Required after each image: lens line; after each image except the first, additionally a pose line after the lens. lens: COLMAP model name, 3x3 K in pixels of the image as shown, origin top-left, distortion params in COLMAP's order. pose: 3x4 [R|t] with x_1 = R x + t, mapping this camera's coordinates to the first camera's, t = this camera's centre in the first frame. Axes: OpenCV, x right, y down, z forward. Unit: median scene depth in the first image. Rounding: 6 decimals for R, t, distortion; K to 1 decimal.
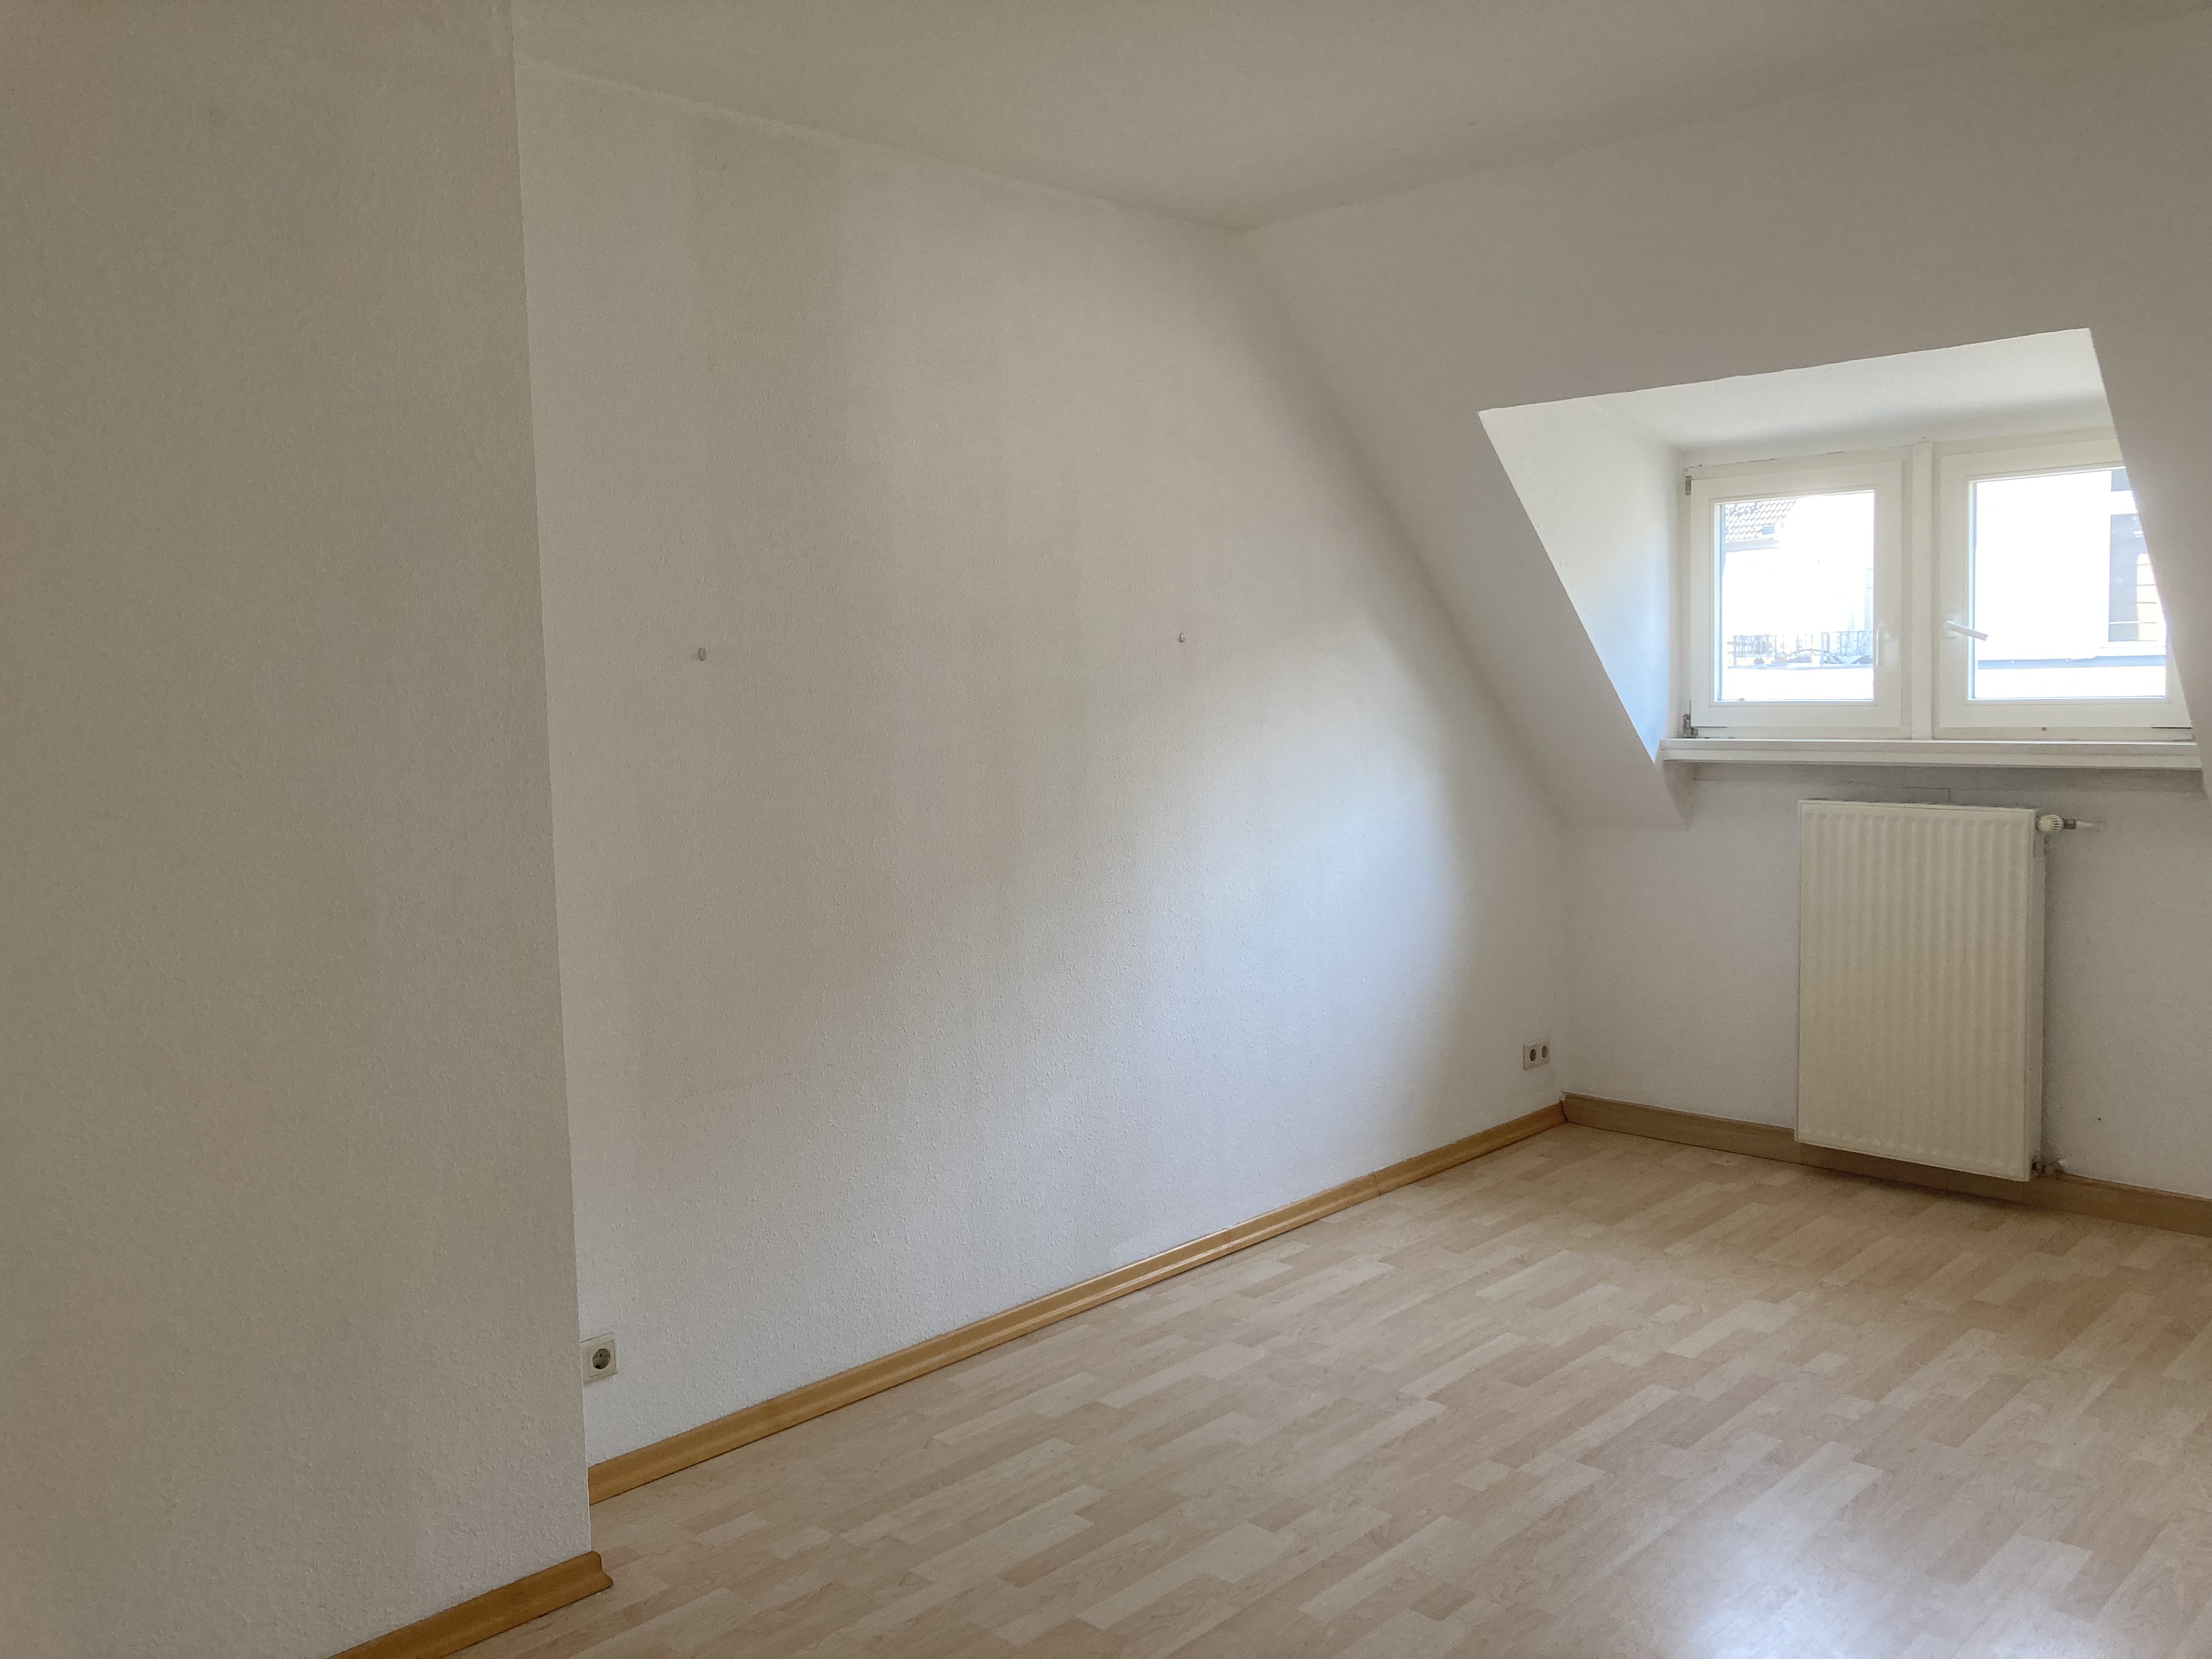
lens RADIAL K [[1810.8, 0, 1102.8], [0, 1810.8, 805.7], [0, 0, 1]] dist [0.013812, 0.002915]
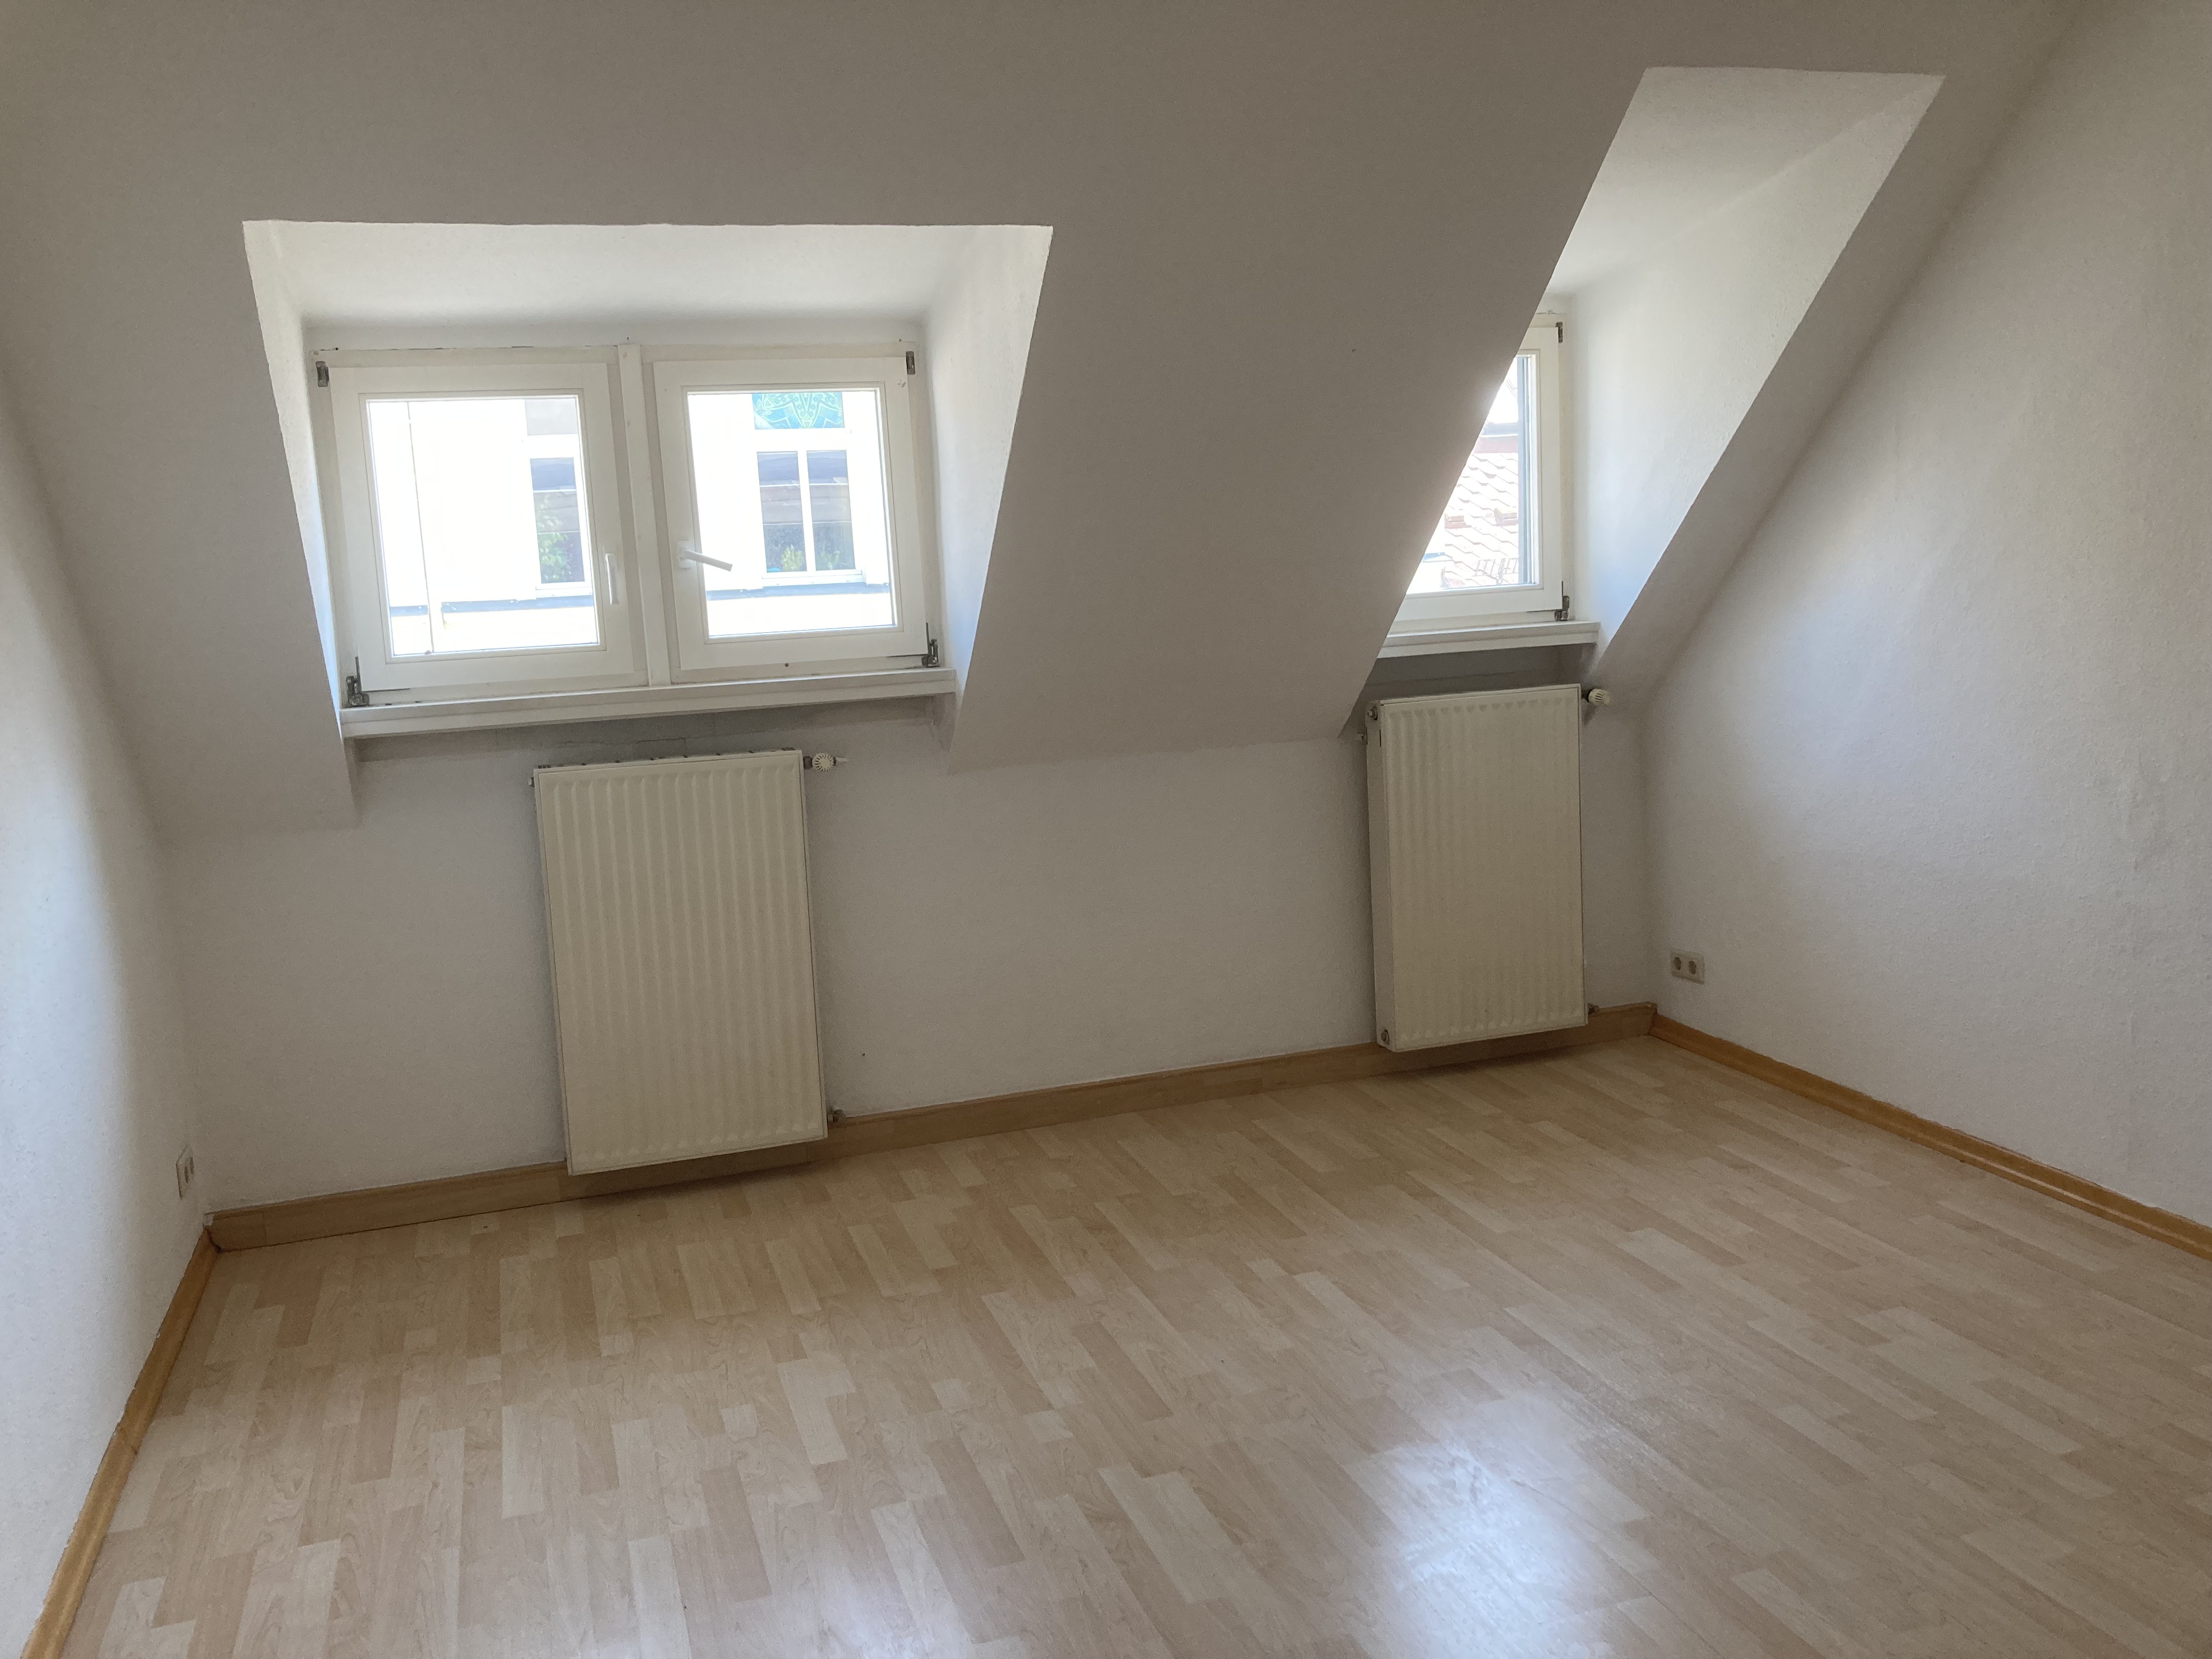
lens RADIAL K [[1810.8, 0, 1102.8], [0, 1810.8, 805.7], [0, 0, 1]] dist [0.013812, 0.002915]
pose [[0.457445, -0.121707, 0.880869, -0.235978], [0.105875, 0.990998, 0.081941, -0.028155], [-0.882912, 0.055779, 0.466213, 0.405777]]
